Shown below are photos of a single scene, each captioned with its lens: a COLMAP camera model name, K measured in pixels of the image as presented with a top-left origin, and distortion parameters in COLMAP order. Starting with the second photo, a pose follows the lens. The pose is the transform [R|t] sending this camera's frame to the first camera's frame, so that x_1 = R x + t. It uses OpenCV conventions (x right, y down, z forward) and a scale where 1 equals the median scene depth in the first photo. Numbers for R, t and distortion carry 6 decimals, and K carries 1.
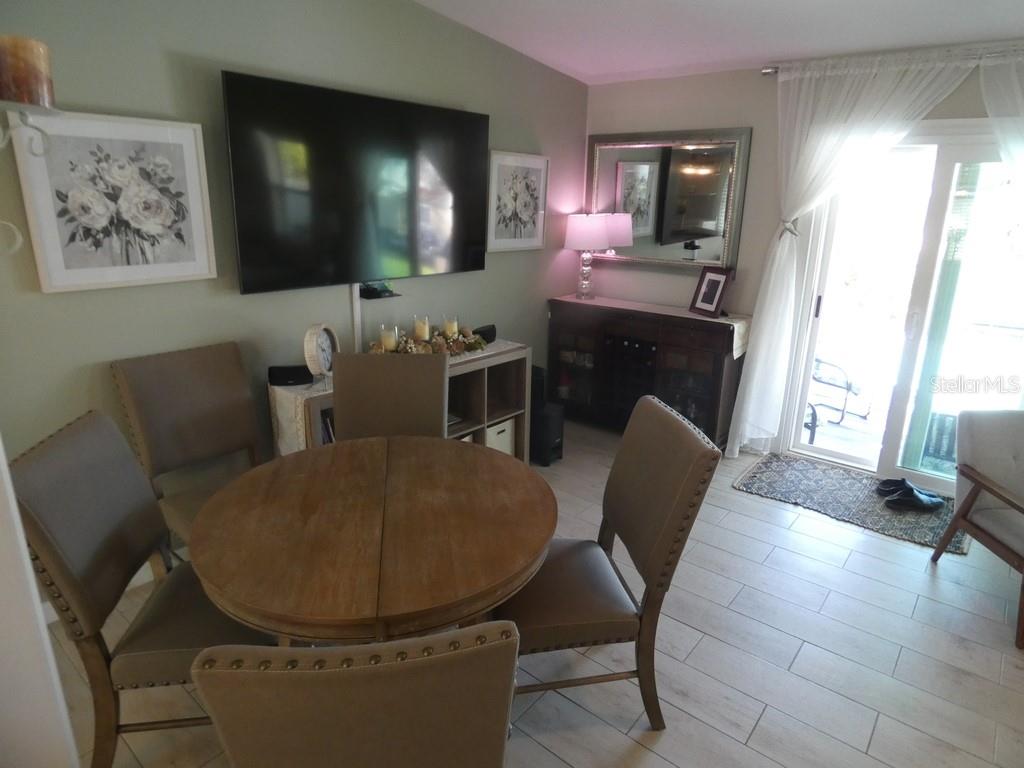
lens RADIAL K [[605.4, 0, 518.0], [0, 605.4, 381.2], [0, 0, 1]] dist [0.004827, 0.000819]
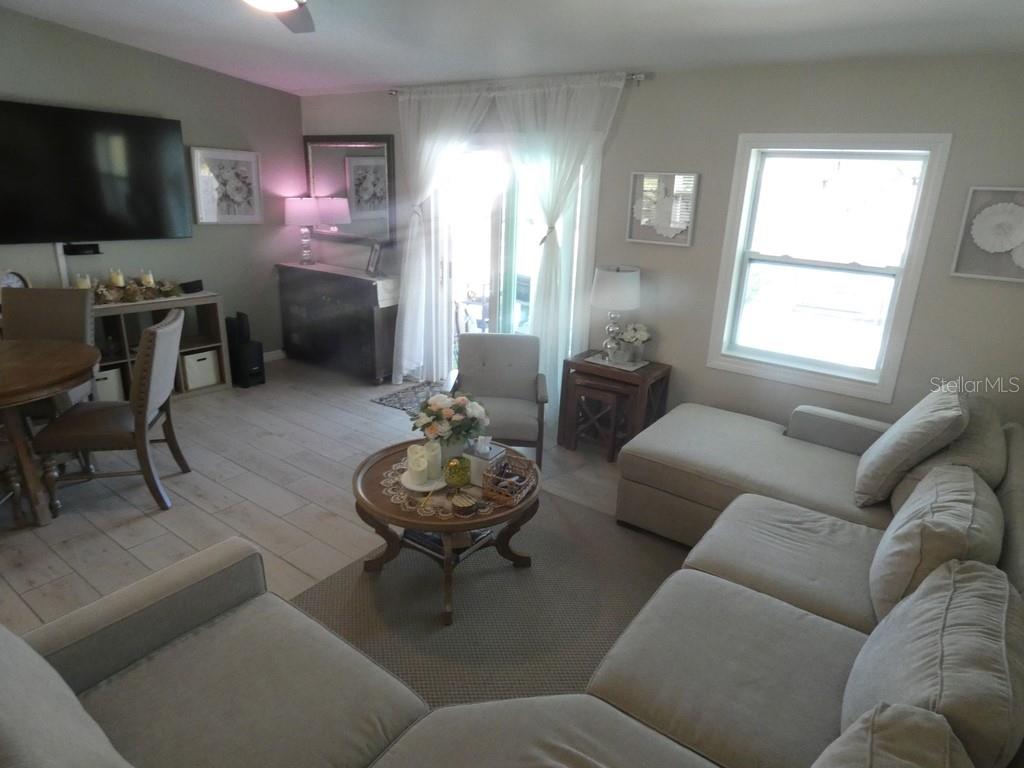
lens RADIAL K [[605.4, 0, 518.0], [0, 605.4, 381.2], [0, 0, 1]] dist [0.004827, 0.000819]
pose [[0.999259, 0.004470, 0.038241, 0.562975], [-0.005010, 0.999889, 0.014032, 0.099250], [-0.038174, -0.014213, 0.999170, -0.328252]]
